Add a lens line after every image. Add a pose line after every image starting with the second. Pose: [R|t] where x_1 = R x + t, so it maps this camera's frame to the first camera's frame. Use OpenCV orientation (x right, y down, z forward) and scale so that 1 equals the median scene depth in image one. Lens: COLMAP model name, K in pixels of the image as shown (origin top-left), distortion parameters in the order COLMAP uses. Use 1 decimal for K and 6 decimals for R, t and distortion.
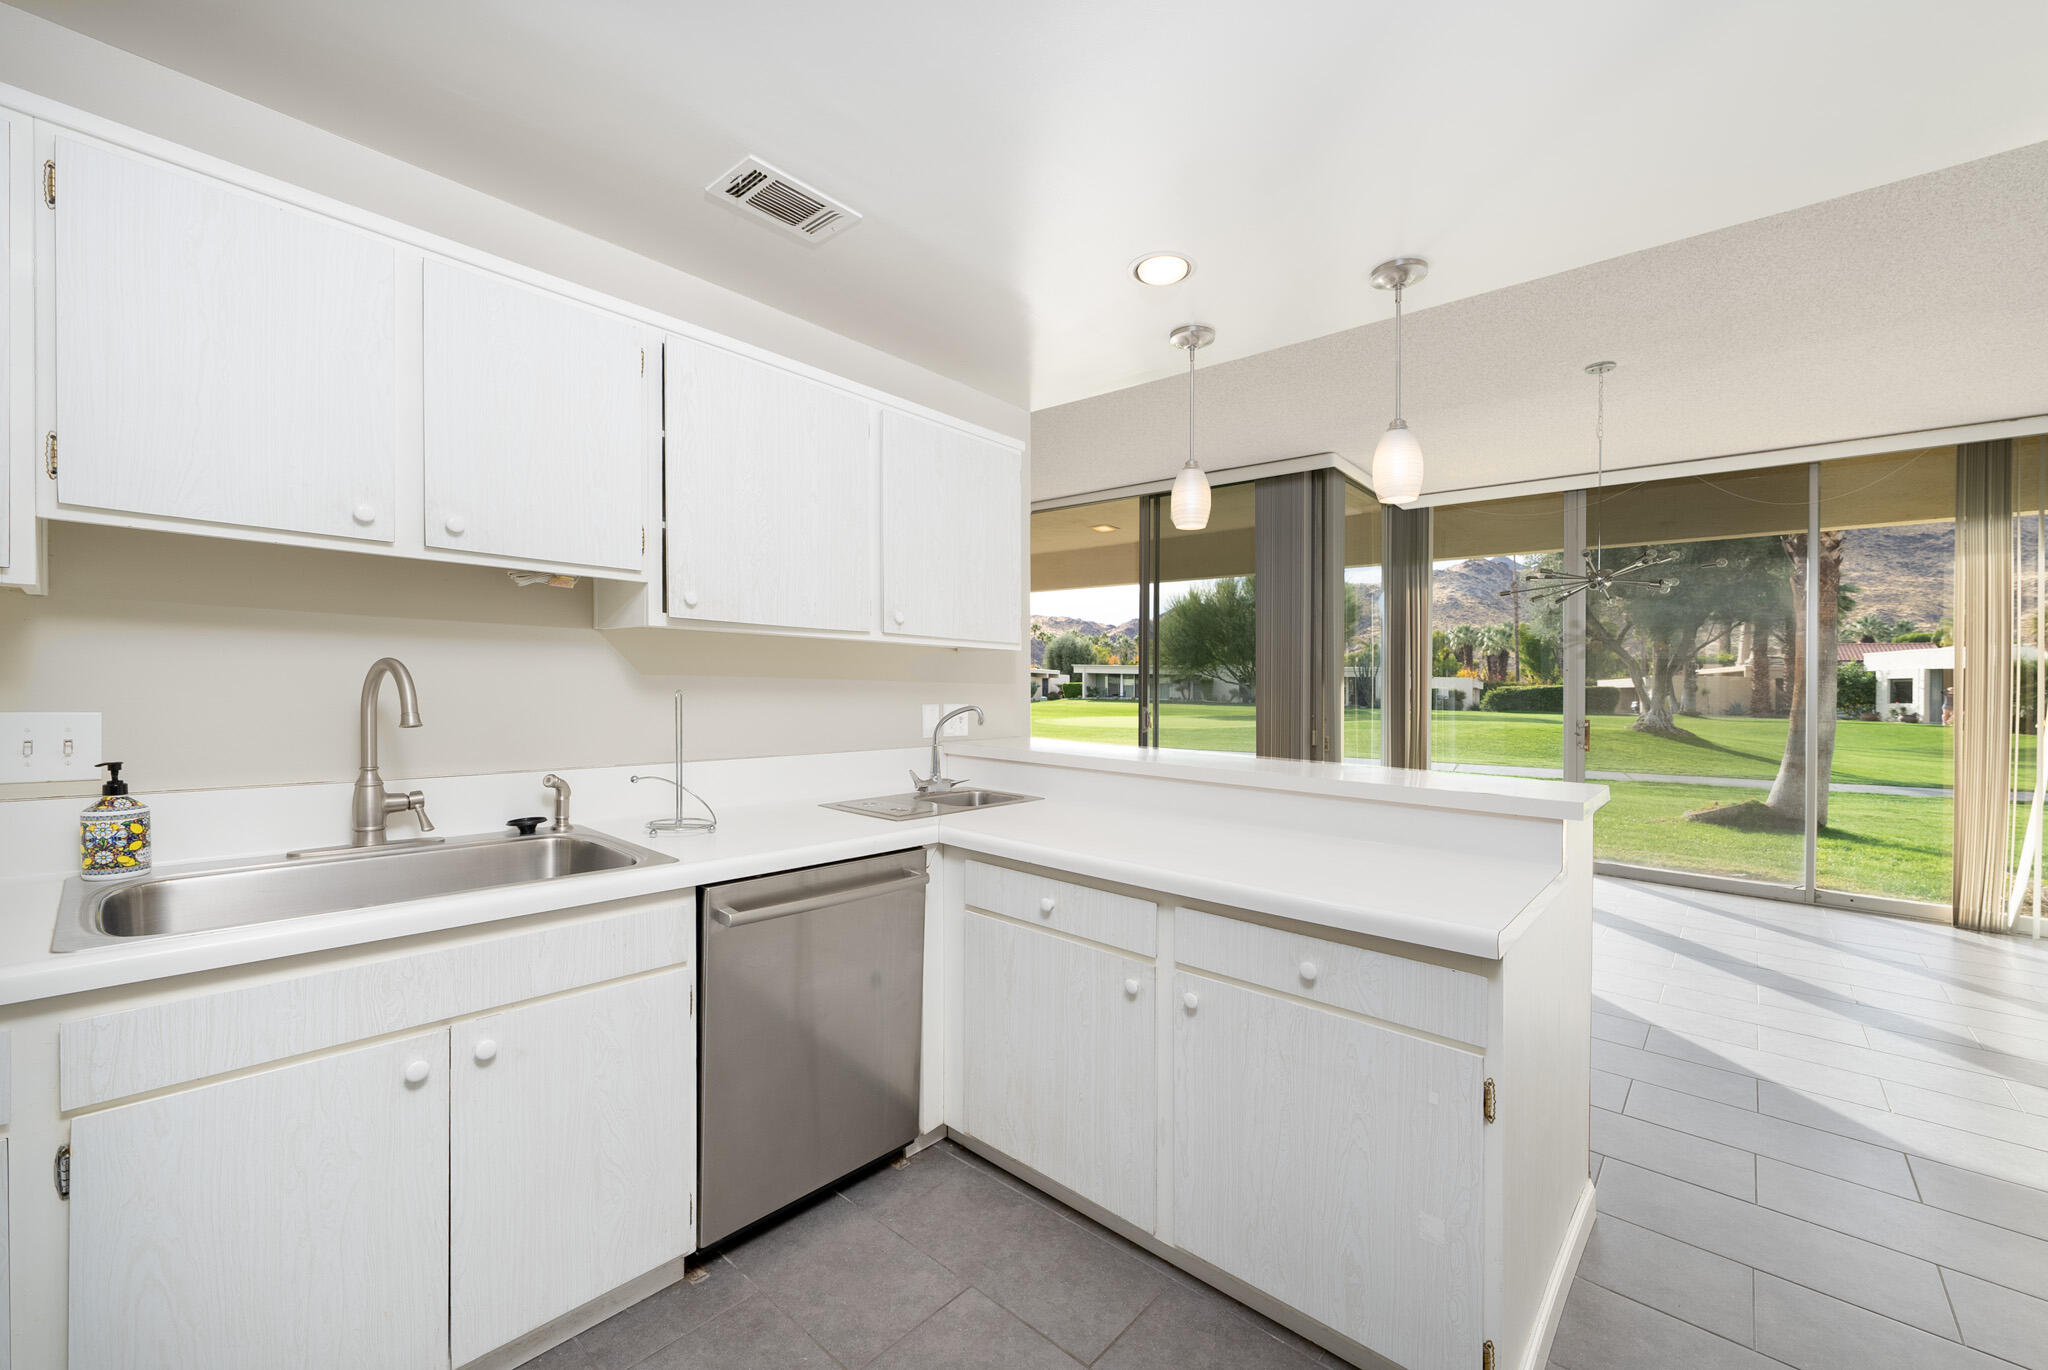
lens RADIAL K [[810.8, 0, 975.9], [0, 810.8, 681.7], [0, 0, 1]] dist [-0.002529, 0.000247]
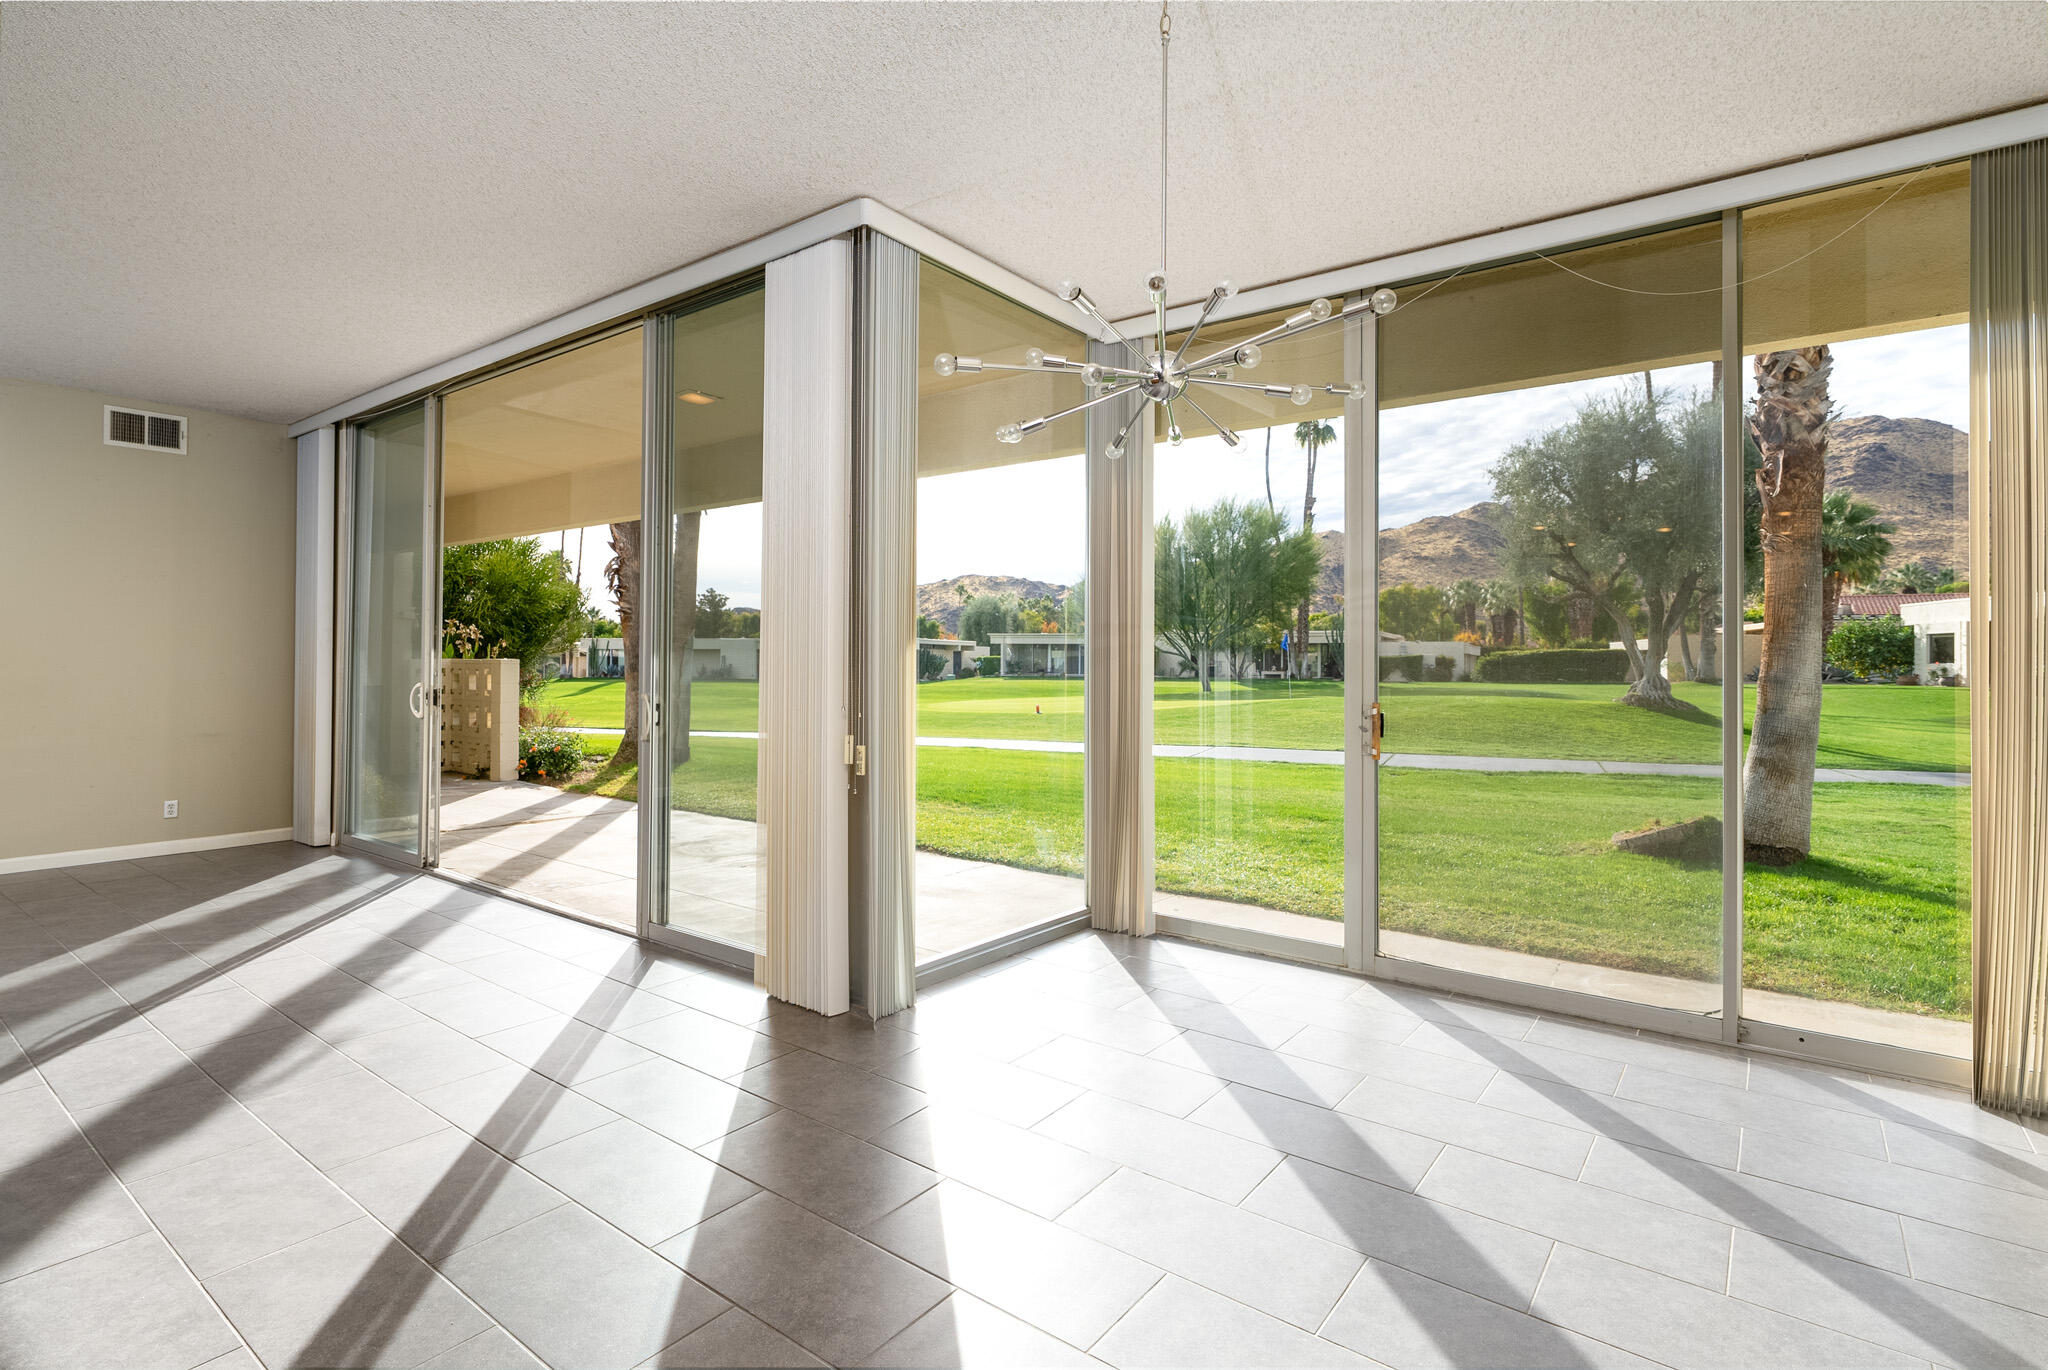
lens RADIAL K [[993.5, 0, 983.6], [0, 993.5, 662.5], [0, 0, 1]] dist [0.001933, 0.000045]
pose [[0.996358, -0.018014, 0.083347, 0.314579], [0.017516, 0.999824, 0.006697, 0.007650], [-0.083453, -0.005212, 0.996498, 0.250684]]
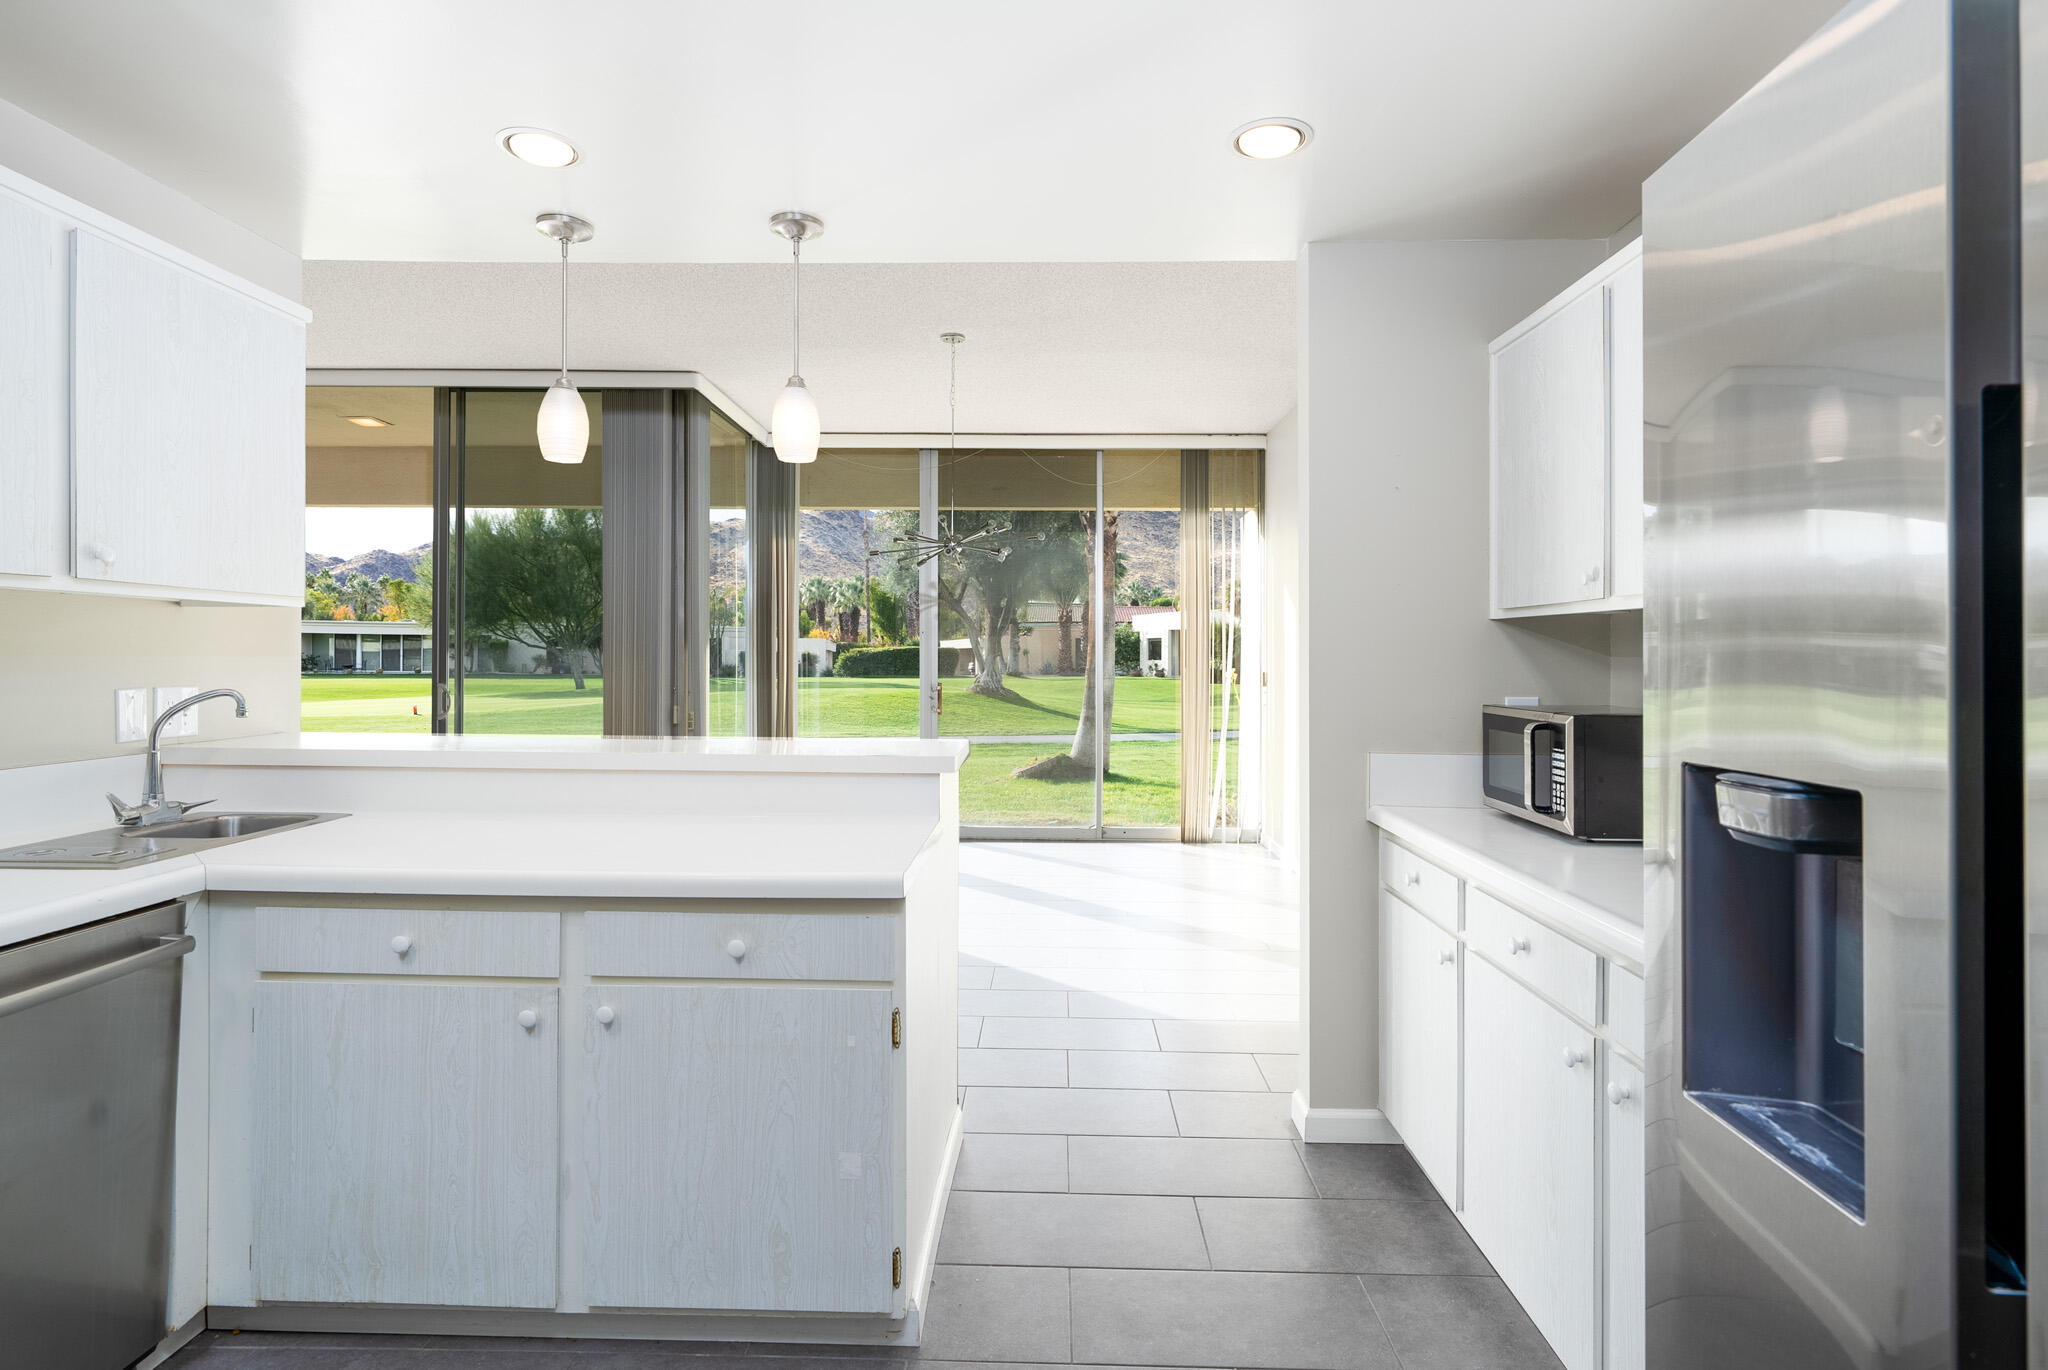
lens RADIAL K [[1083.4, 0, 1019.8], [0, 1083.4, 654.5], [0, 0, 1]] dist [-0.001806, 0.000002]
pose [[0.746212, -0.012633, 0.665589, -0.030819], [0.006452, 0.999910, 0.011746, -0.001336], [-0.665678, -0.004470, 0.746226, -0.030345]]
